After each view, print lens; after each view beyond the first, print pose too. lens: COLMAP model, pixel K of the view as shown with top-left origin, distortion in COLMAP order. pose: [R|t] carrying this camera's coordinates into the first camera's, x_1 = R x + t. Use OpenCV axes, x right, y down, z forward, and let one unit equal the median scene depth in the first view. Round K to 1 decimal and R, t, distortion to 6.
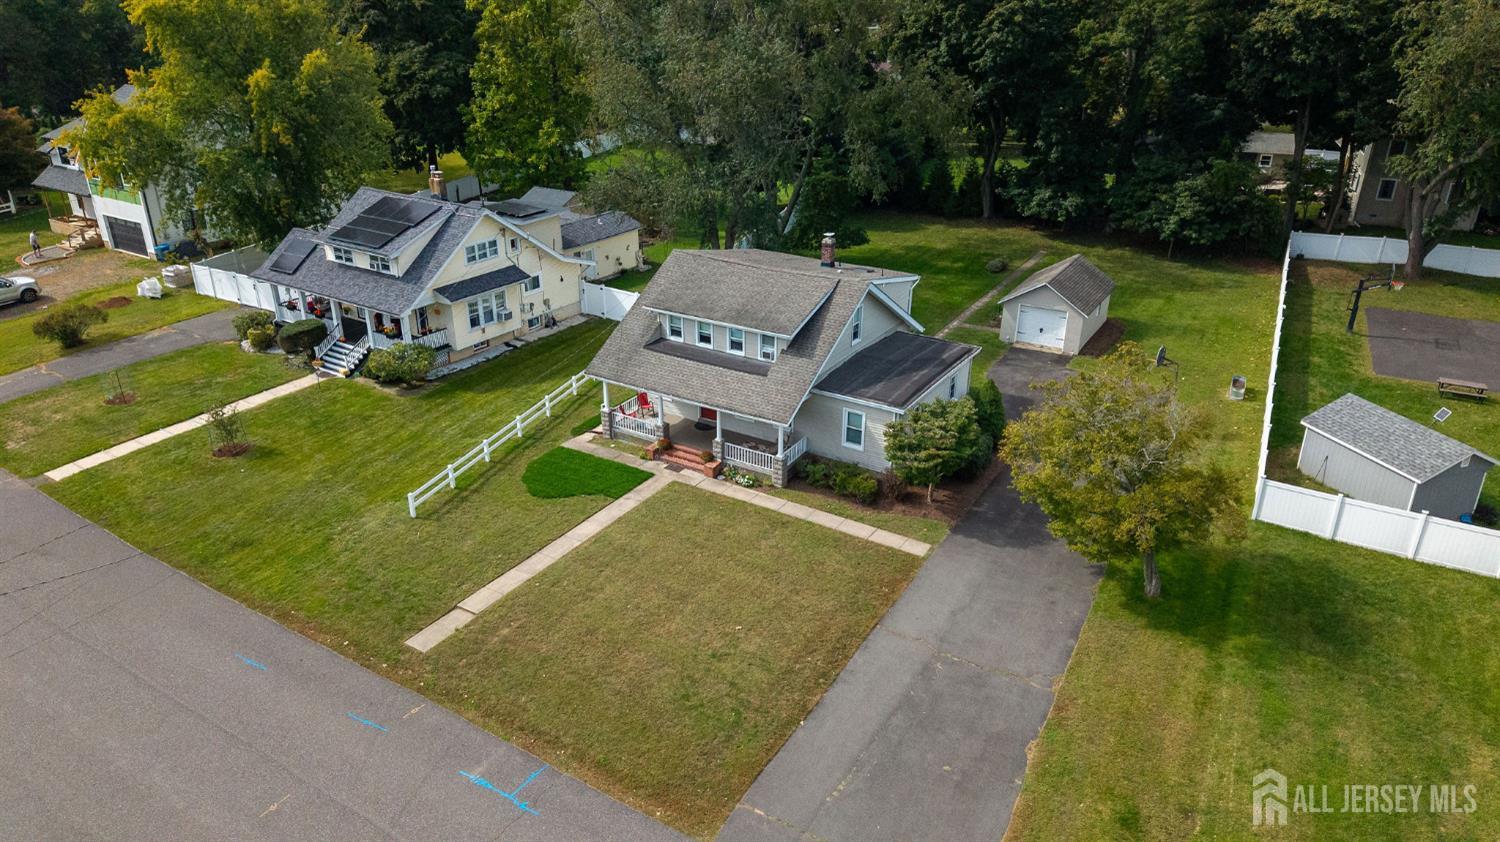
lens RADIAL K [[1011.3, 0, 737.7], [0, 1011.3, 424.6], [0, 0, 1]] dist [0.001030, -0.006106]
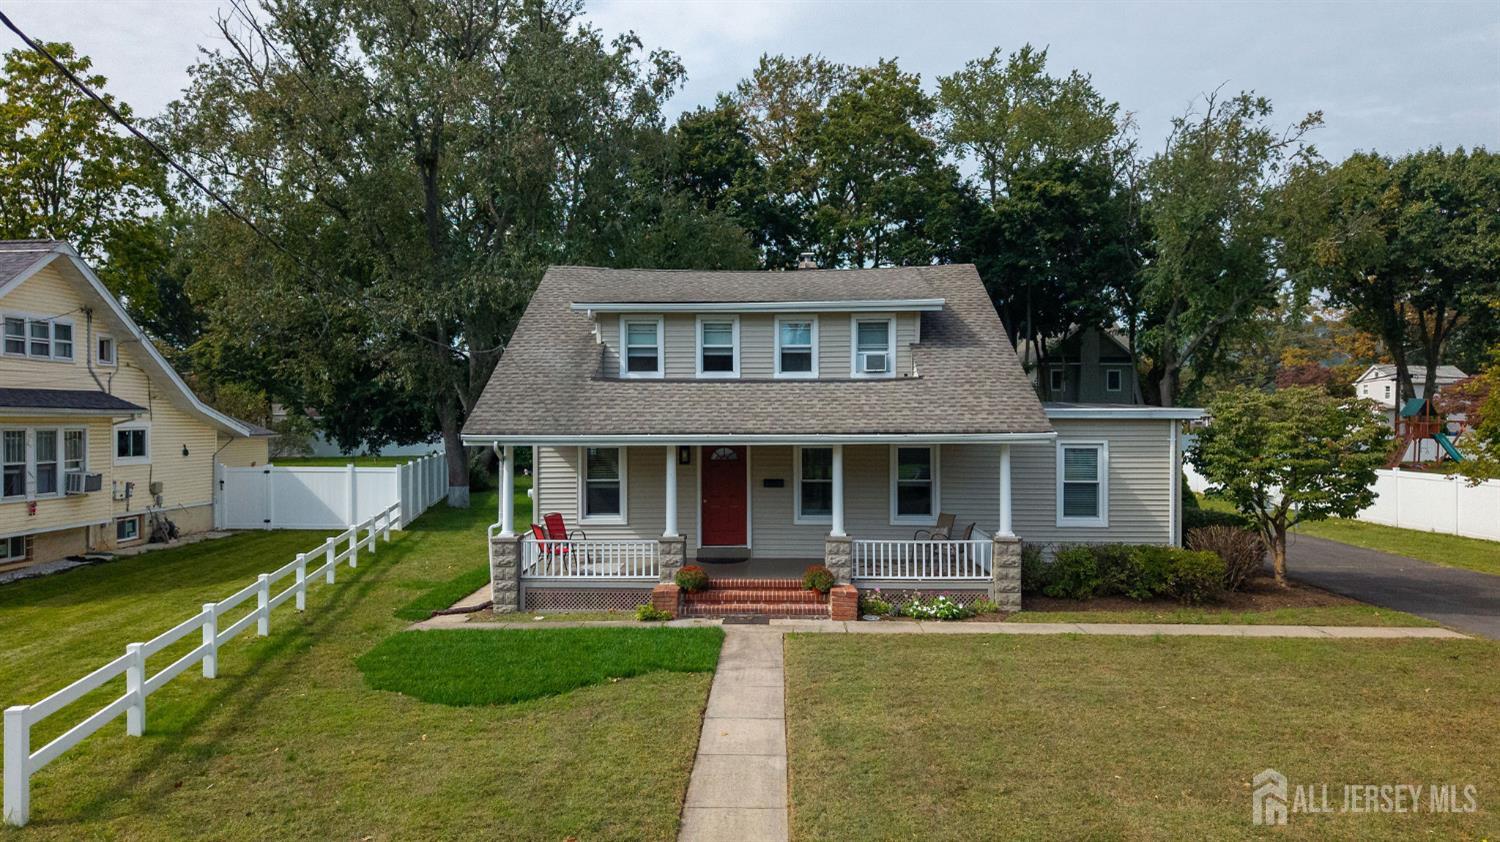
lens RADIAL K [[1011.3, 0, 737.7], [0, 1011.3, 424.6], [0, 0, 1]] dist [0.001030, -0.006106]
pose [[0.861548, -0.002488, 0.507670, -0.220168], [0.211420, 0.910908, -0.354329, 0.092610], [-0.461559, 0.412603, 0.785317, 0.534309]]
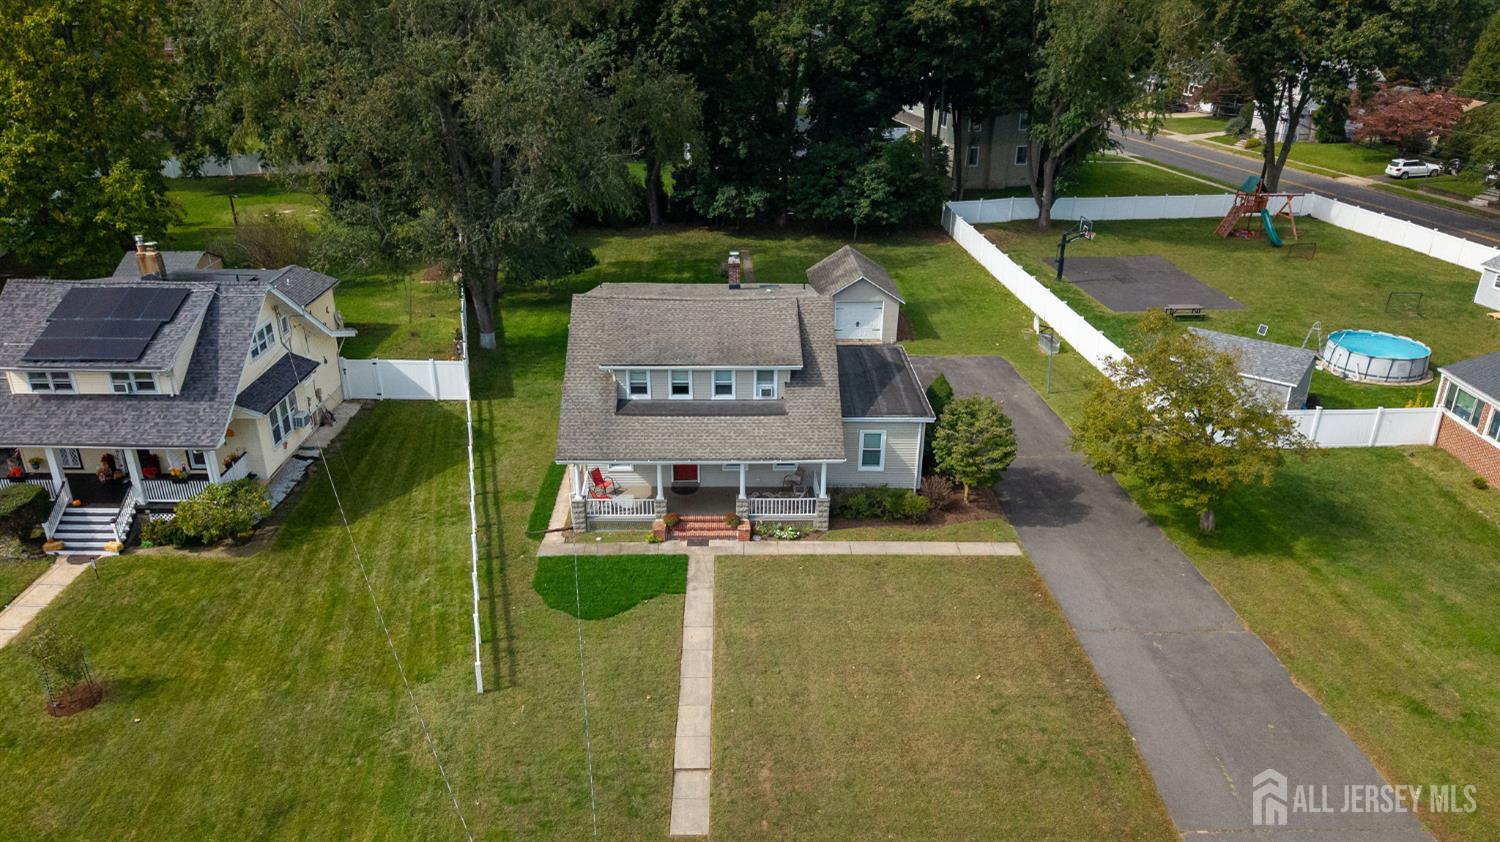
lens RADIAL K [[1090.2, 0, 737.8], [0, 1090.2, 456.1], [0, 0, 1]] dist [0.008963, -0.006231]
pose [[0.835947, -0.223678, 0.501160, -0.392759], [0.222226, 0.972921, 0.063558, -0.065173], [-0.501806, 0.058240, 0.863017, 0.148548]]
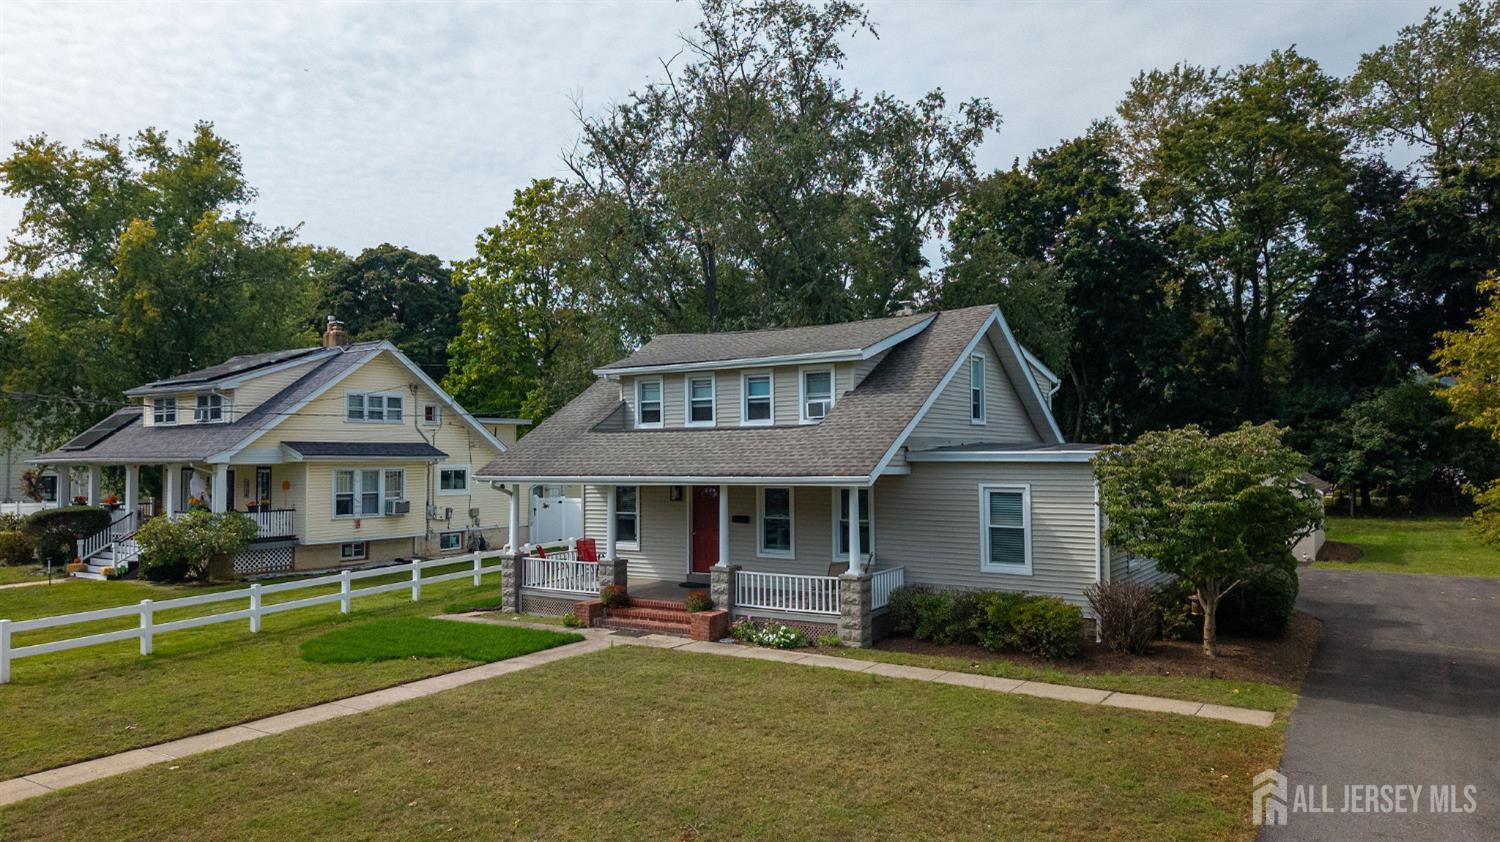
lens RADIAL K [[1000.7, 0, 741.4], [0, 1000.7, 421.7], [0, 0, 1]] dist [0.002066, -0.005854]
pose [[0.999811, -0.006437, -0.018327, -0.000623], [-0.002478, 0.893519, -0.449019, 0.135294], [0.019265, 0.448980, 0.893334, 0.436123]]
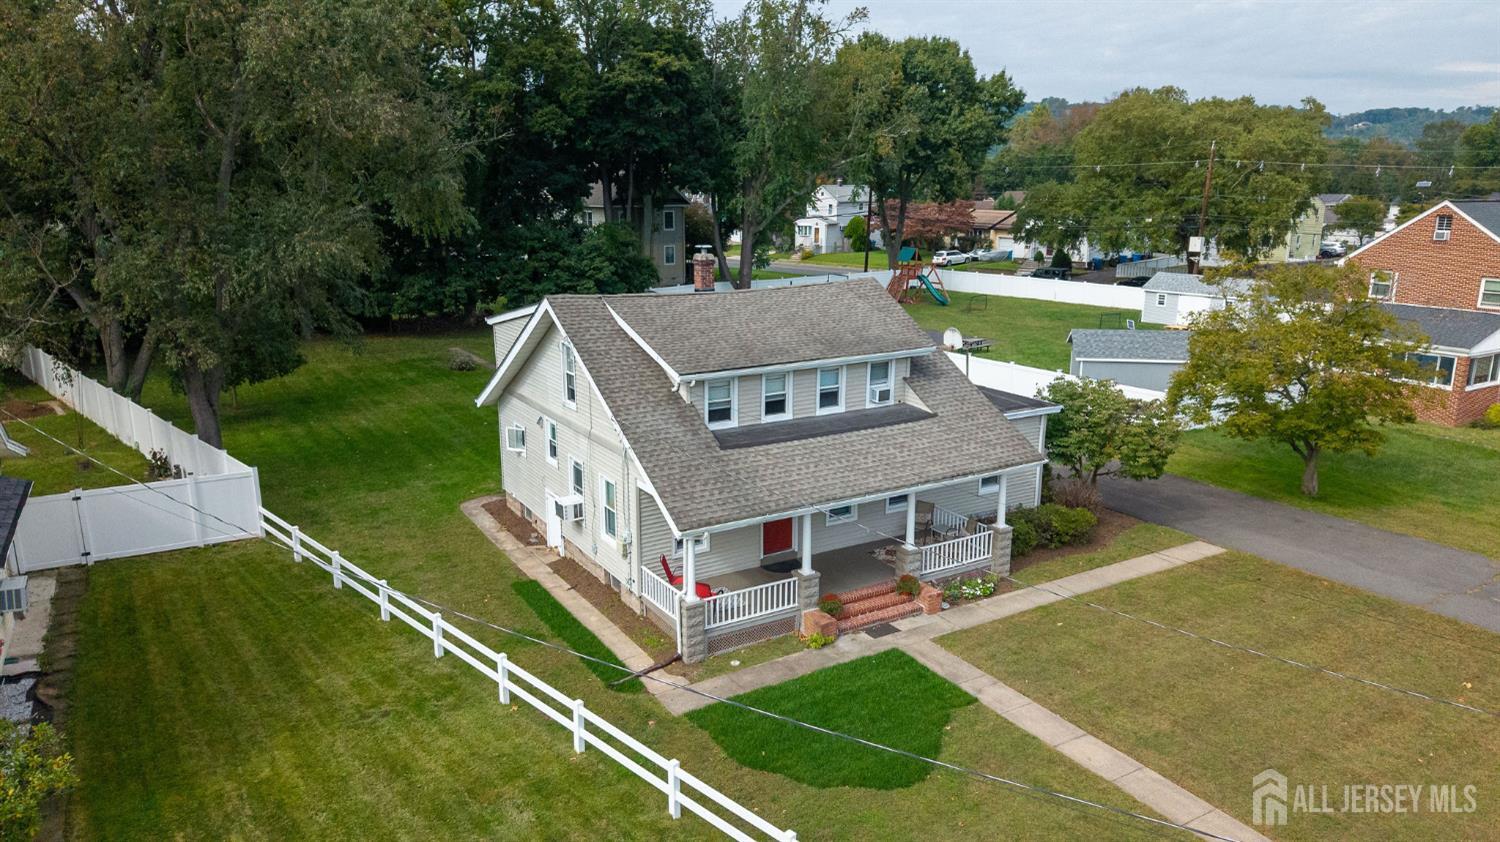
lens RADIAL K [[1011.3, 0, 737.7], [0, 1011.3, 424.6], [0, 0, 1]] dist [0.001030, -0.006106]
pose [[0.446984, -0.209649, 0.869628, -0.439790], [0.370290, 0.928313, 0.033470, -0.084986], [-0.814304, 0.307054, 0.492572, 0.624945]]
